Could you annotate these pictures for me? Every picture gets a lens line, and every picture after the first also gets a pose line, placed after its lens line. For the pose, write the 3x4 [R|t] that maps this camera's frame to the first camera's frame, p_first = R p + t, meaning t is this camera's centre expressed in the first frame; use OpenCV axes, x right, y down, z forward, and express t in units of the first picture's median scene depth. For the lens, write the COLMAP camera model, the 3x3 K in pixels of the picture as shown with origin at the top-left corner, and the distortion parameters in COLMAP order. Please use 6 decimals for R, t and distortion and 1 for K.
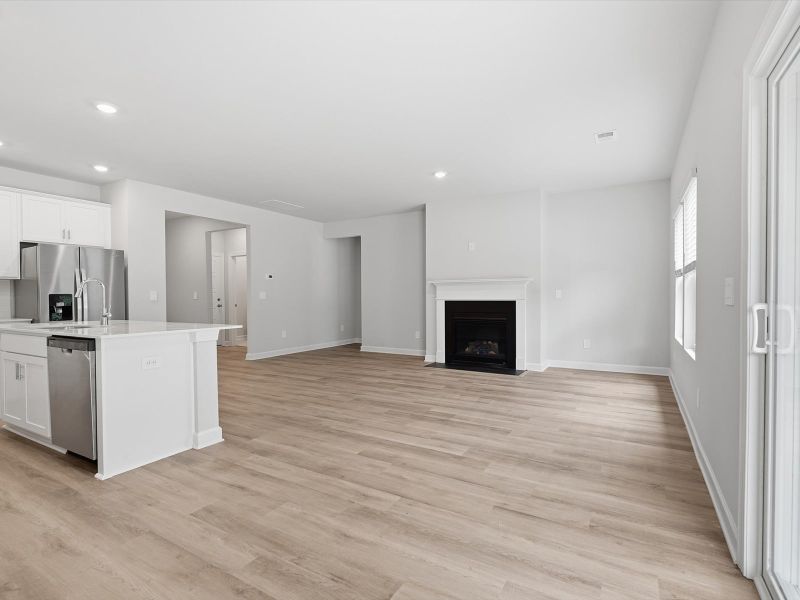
lens RADIAL K [[405.9, 0, 400.0], [0, 405.9, 300.0], [0, 0, 1]] dist [0.006054, 0.000511]
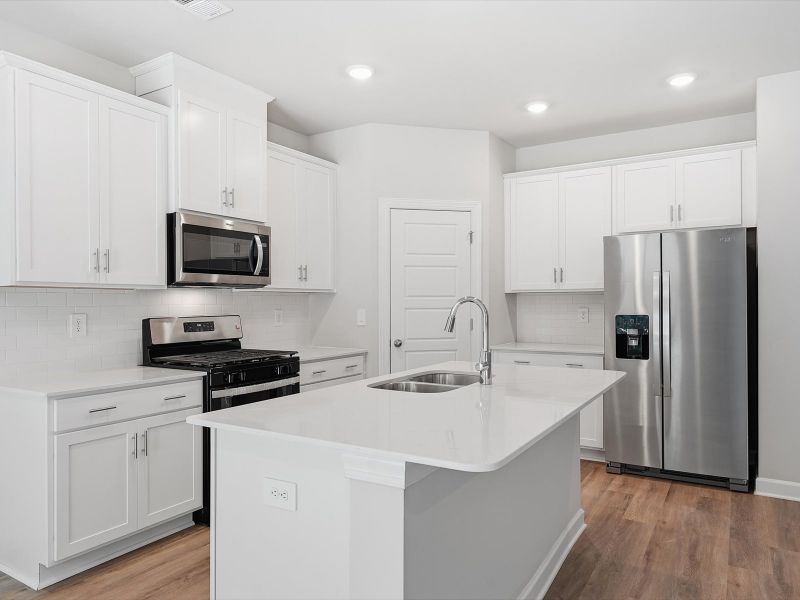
lens RADIAL K [[550.6, 0, 400.0], [0, 550.6, 300.0], [0, 0, 1]] dist [0.001891, -0.000089]
pose [[-0.031080, 0.000504, -0.999517, -0.000273], [-0.004633, 0.999989, 0.000649, -0.038731], [0.999506, 0.004651, -0.031077, 0.726587]]
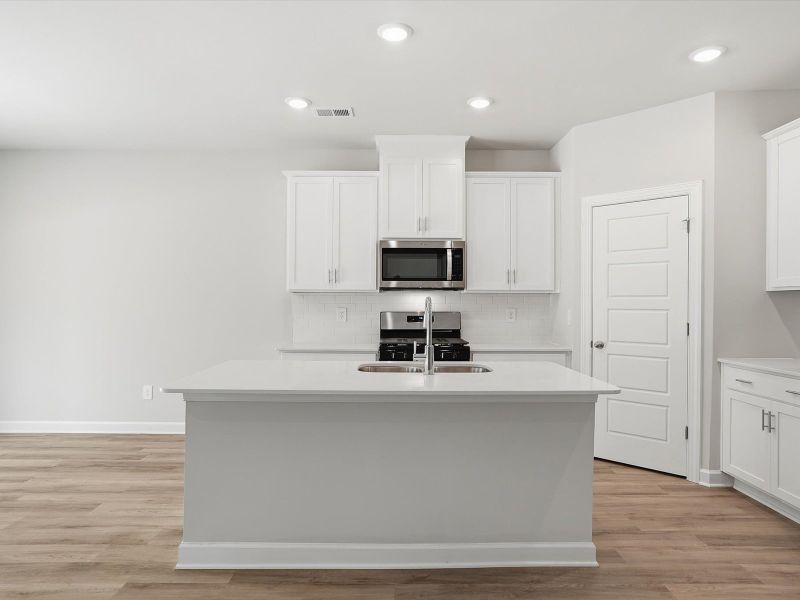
lens RADIAL K [[522.0, 0, 400.0], [0, 522.0, 300.0], [0, 0, 1]] dist [-0.027872, 0.034828]
pose [[-0.862521, 0.001089, -0.506021, -0.238377], [-0.003085, 0.999968, 0.007409, -0.044200], [0.506013, 0.007951, -0.862489, 1.321652]]
